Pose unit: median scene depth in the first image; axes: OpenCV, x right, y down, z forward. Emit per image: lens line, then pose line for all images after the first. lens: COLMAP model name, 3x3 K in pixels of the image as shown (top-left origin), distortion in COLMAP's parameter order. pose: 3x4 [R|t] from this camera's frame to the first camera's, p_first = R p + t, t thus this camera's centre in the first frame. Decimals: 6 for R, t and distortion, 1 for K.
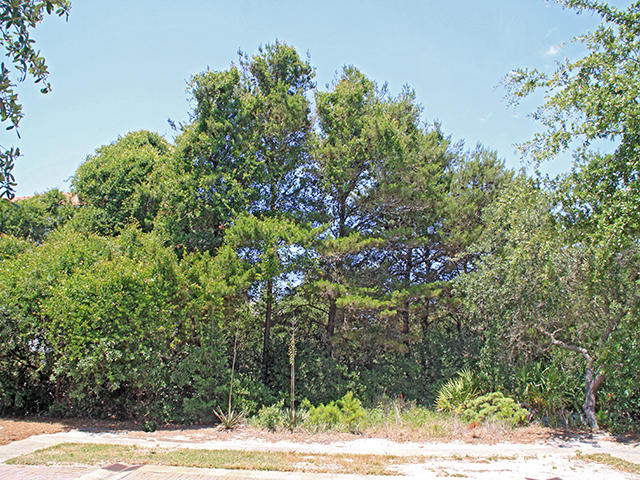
lens RADIAL K [[631.8, 0, 320.0], [0, 631.8, 240.0], [0, 0, 1]] dist [-0.122905, 0.000427]
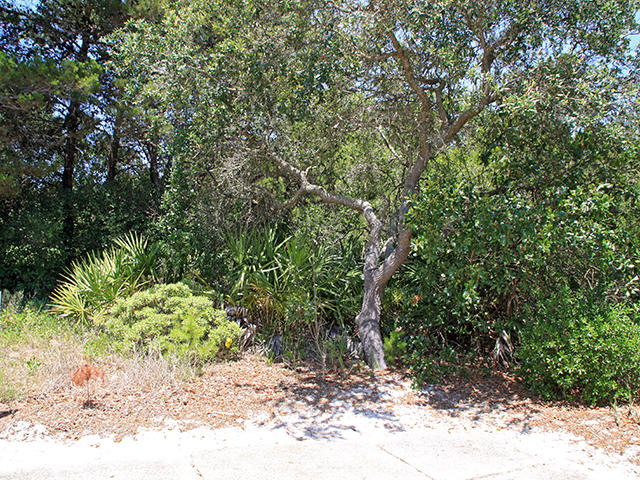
lens RADIAL K [[631.8, 0, 320.0], [0, 631.8, 240.0], [0, 0, 1]] dist [-0.122905, 0.000427]
pose [[0.917762, 0.037314, 0.395373, 0.203466], [-0.110960, 0.980019, 0.165076, 0.130174], [-0.381314, -0.195371, 0.903565, 0.566645]]
